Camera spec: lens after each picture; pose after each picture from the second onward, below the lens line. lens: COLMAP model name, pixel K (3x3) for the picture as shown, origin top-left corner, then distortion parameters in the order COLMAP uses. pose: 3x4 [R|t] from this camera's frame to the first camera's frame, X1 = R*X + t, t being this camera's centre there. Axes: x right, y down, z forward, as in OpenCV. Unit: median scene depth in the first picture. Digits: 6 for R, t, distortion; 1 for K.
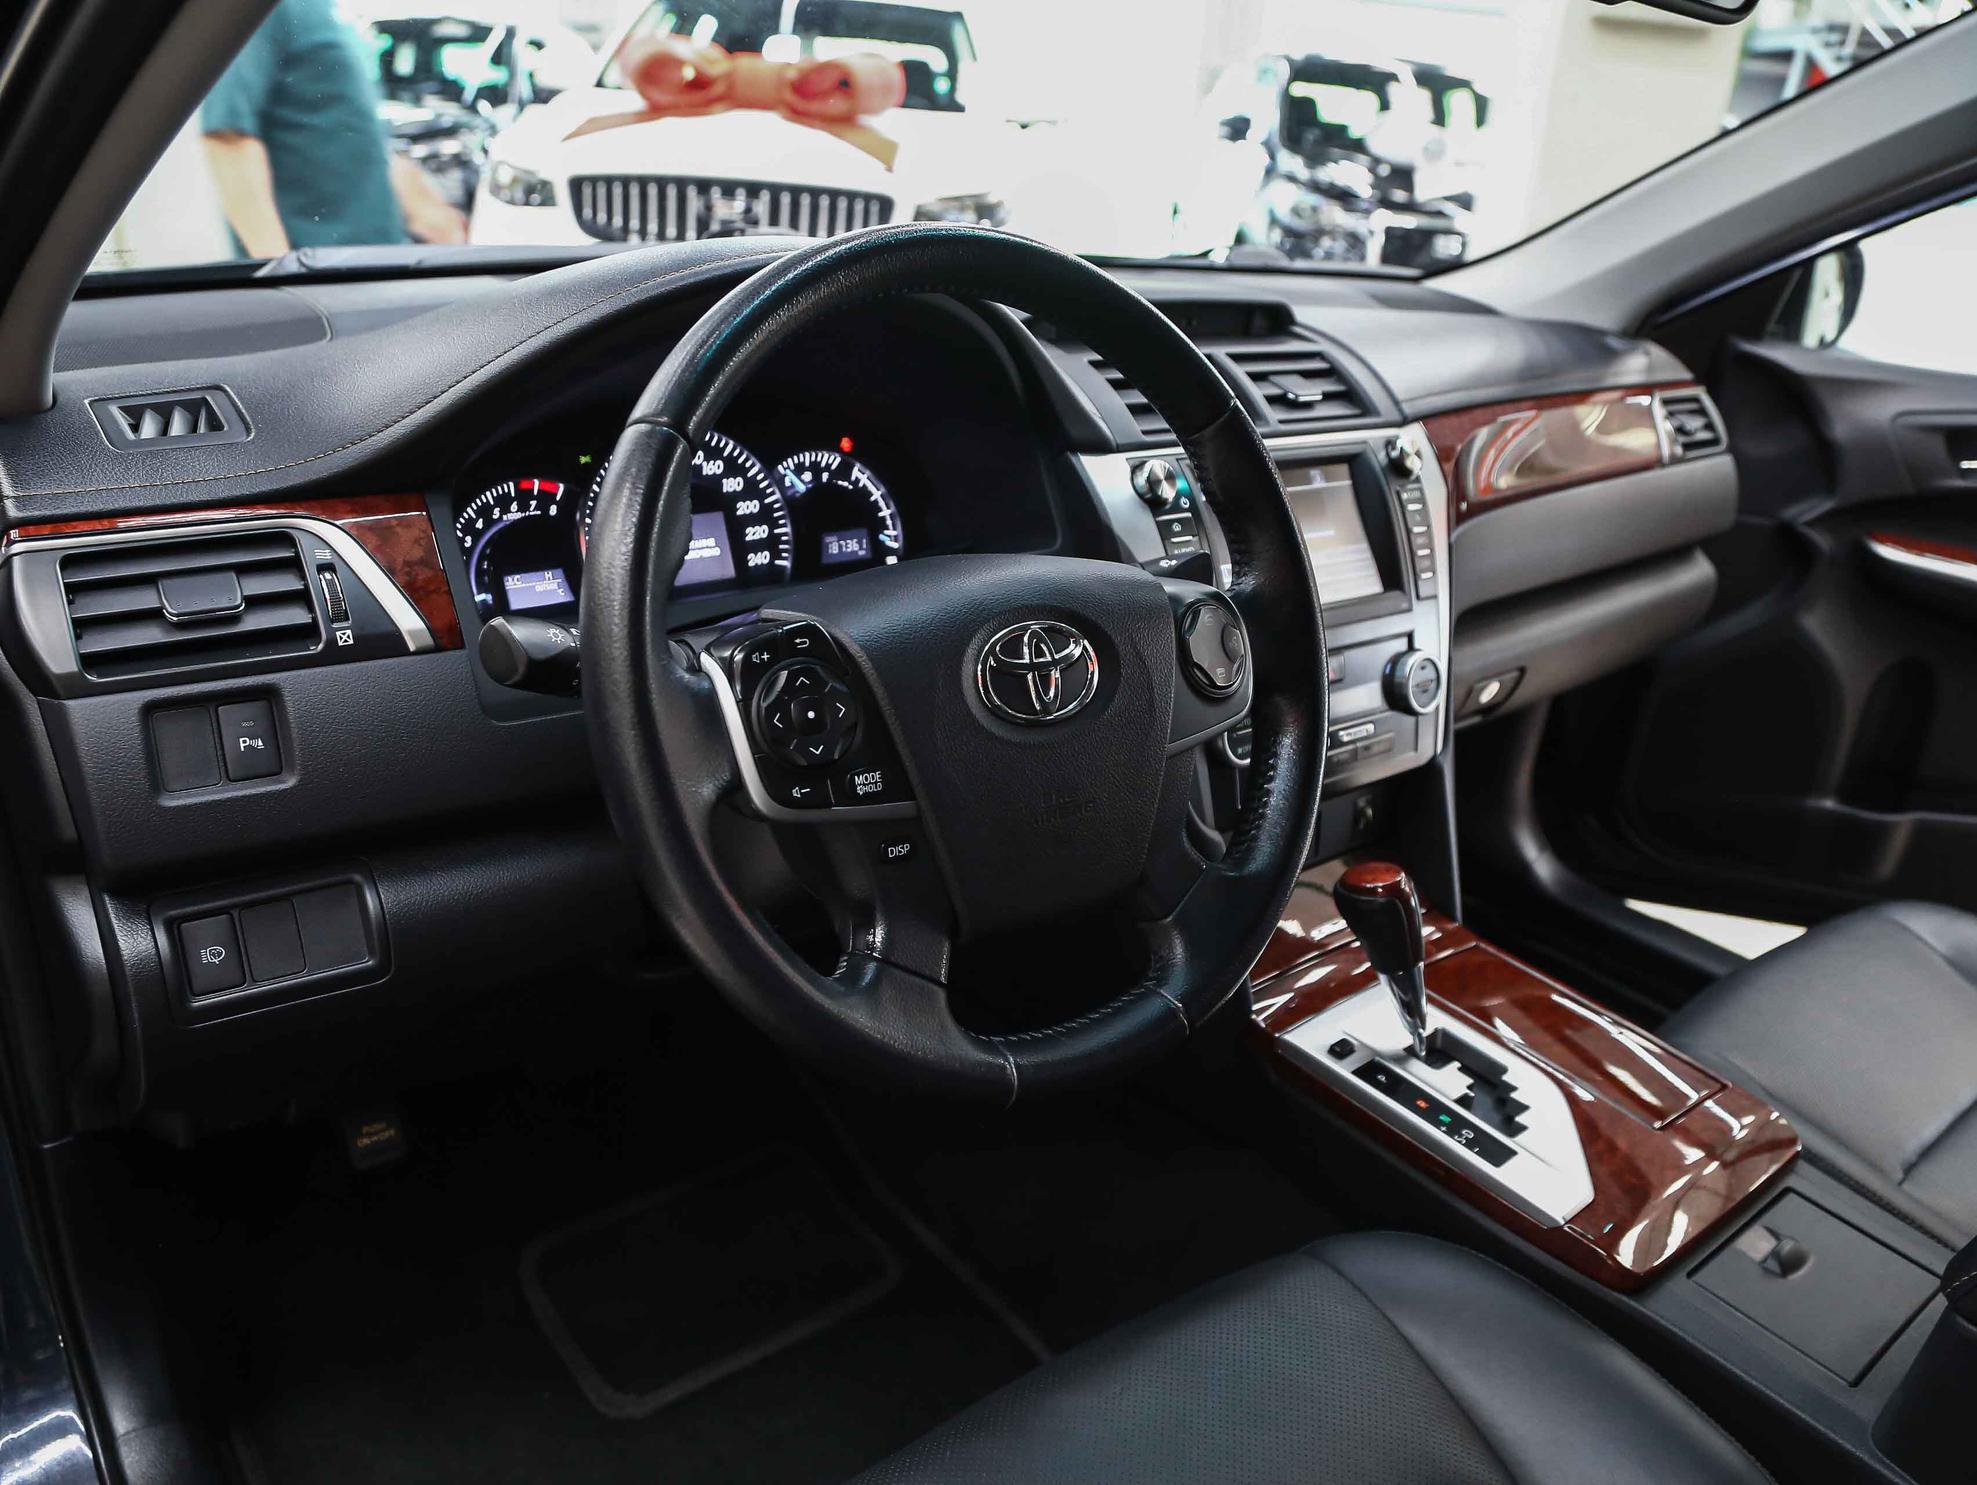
lens RADIAL K [[1488.4, 0, 978.3], [0, 1488.4, 754.0], [0, 0, 1]] dist [-0.094743, 0.024499]
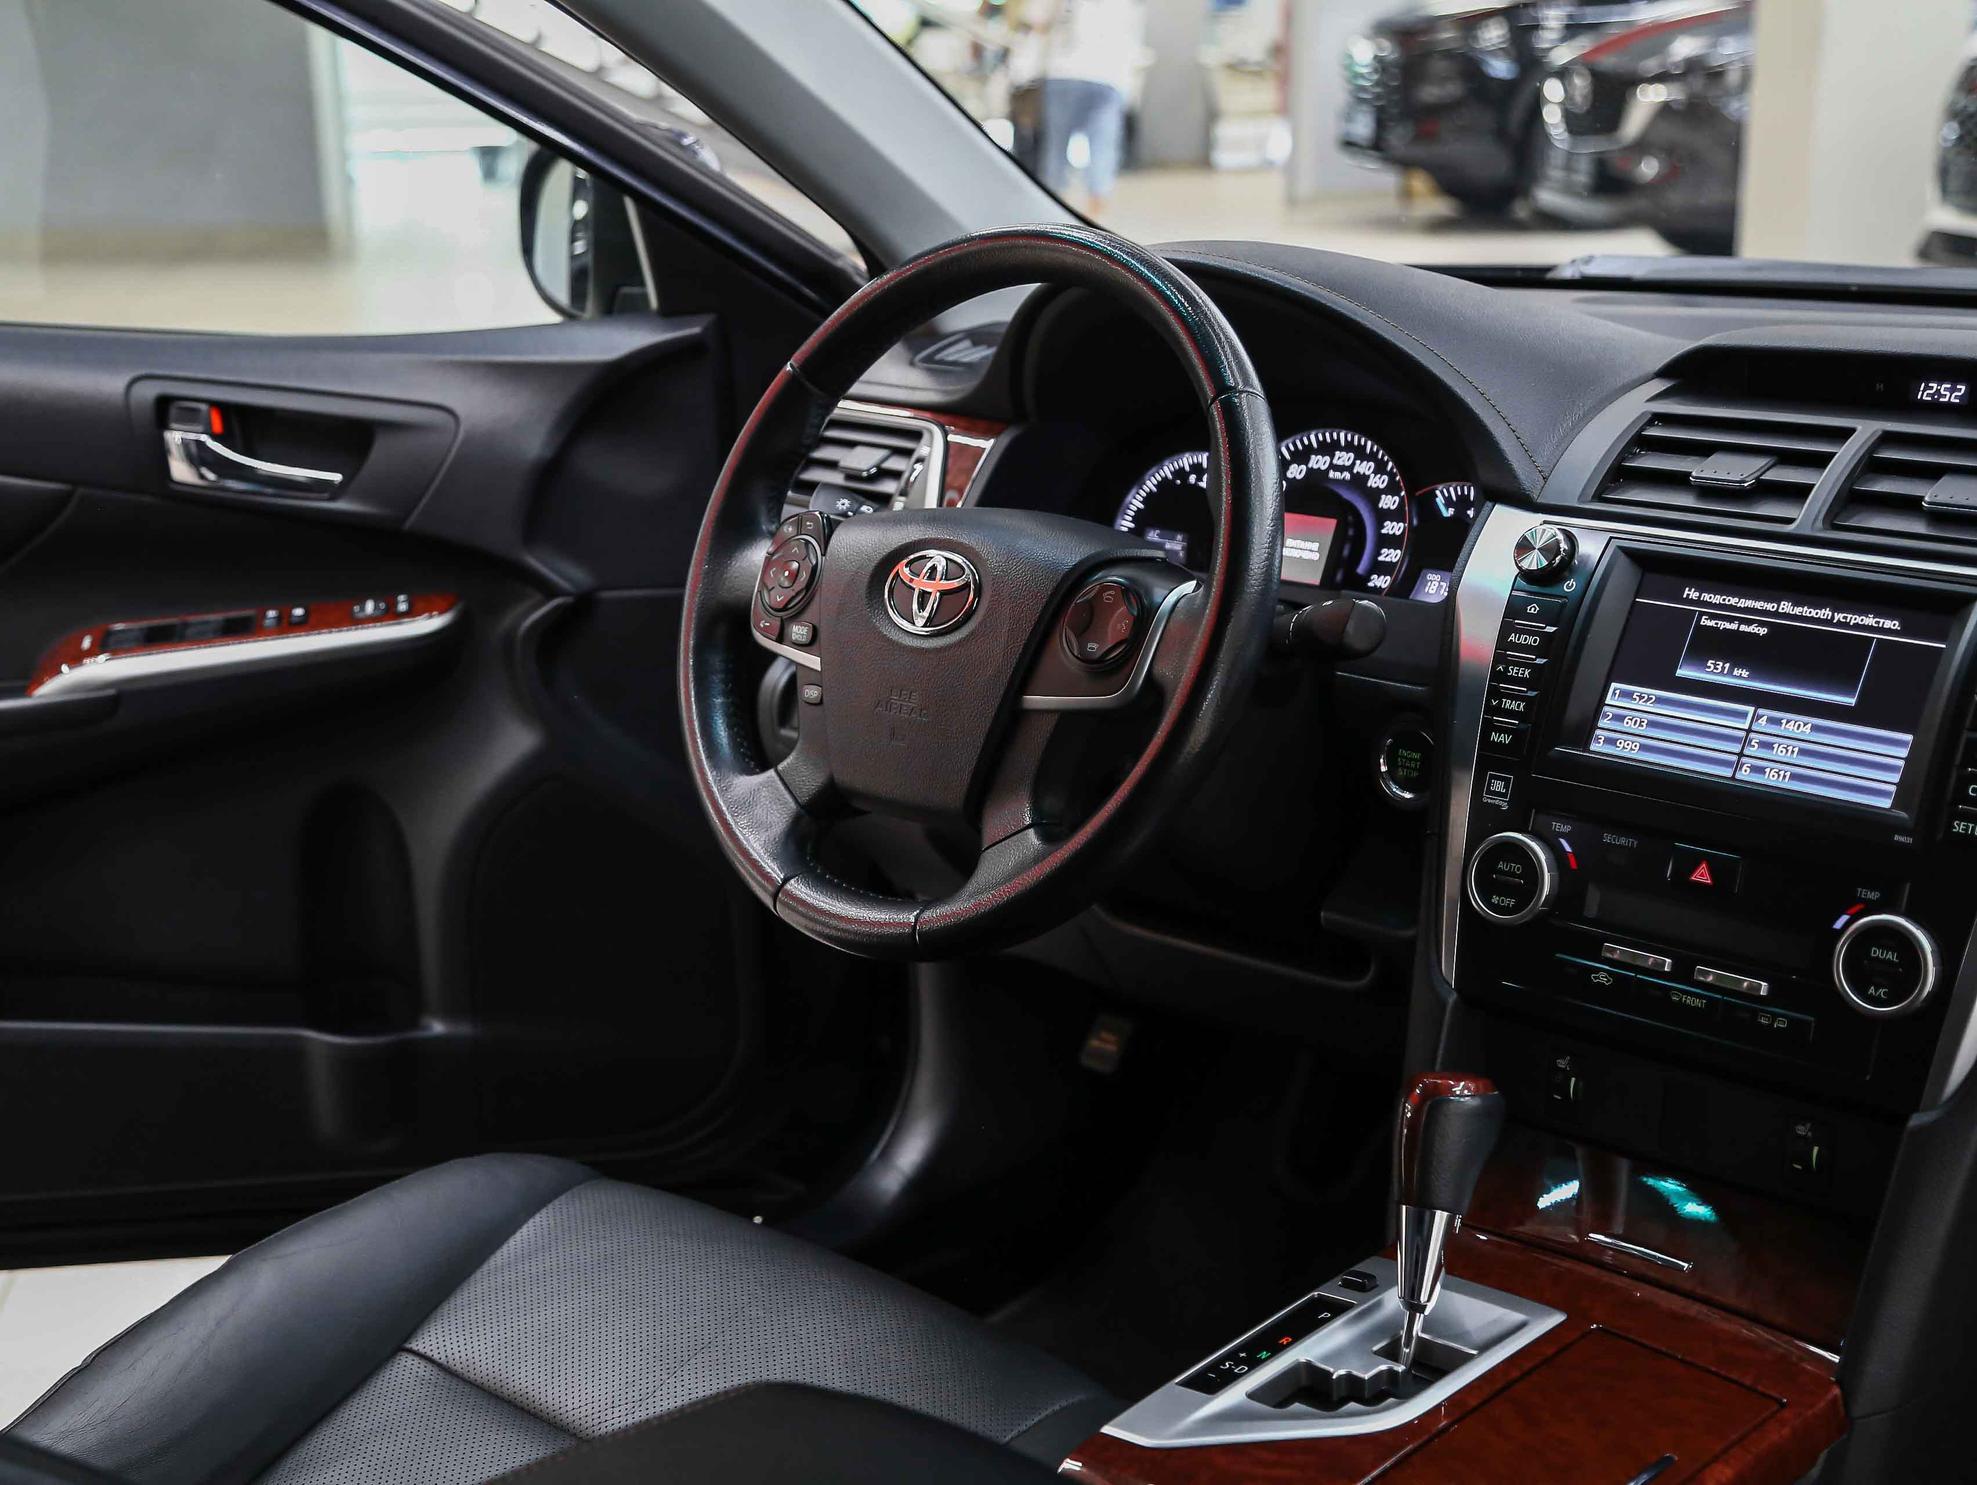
lens RADIAL K [[2841.0, 0, 969.4], [0, 2841.0, 748.6], [0, 0, 1]] dist [0.101162, 0.000000]
pose [[0.137849, 0.185036, -0.973016, 1.566437], [-0.363169, 0.923415, 0.124153, -0.159626], [0.921470, 0.336255, 0.194491, 0.431625]]
